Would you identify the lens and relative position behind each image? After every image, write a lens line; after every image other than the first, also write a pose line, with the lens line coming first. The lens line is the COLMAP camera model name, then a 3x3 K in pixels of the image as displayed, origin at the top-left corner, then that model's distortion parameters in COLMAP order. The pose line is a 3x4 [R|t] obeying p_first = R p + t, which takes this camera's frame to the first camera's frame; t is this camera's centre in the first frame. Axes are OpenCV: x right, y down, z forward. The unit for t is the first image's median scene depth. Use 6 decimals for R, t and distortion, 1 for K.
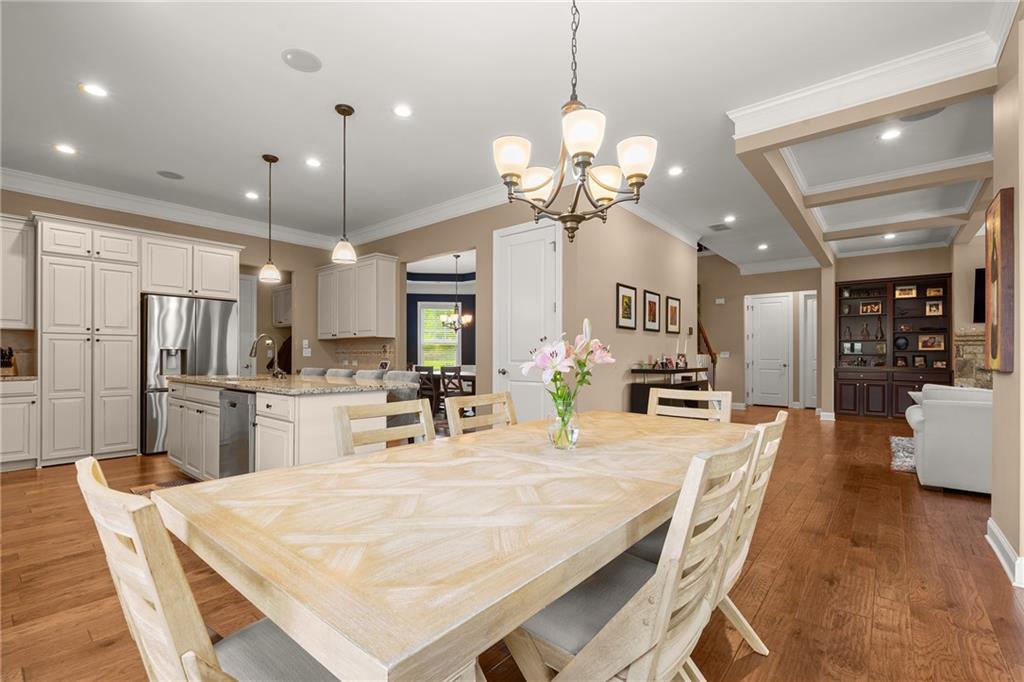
lens RADIAL K [[451.8, 0, 513.5], [0, 451.8, 356.8], [0, 0, 1]] dist [-0.003595, 0.000481]
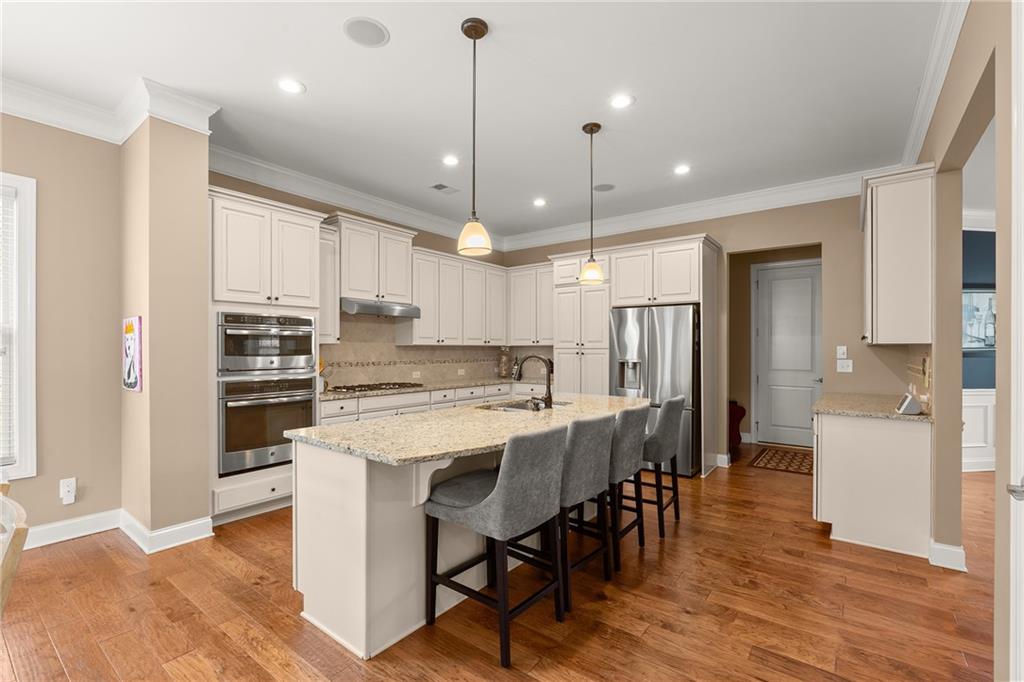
lens RADIAL K [[451.8, 0, 511.2], [0, 451.8, 344.3], [0, 0, 1]] dist [-0.003595, 0.000481]
pose [[0.039916, -0.009746, -0.999156, 0.217572], [-0.004614, 0.999940, -0.009938, -0.046542], [0.999192, 0.005007, 0.039868, 0.743990]]
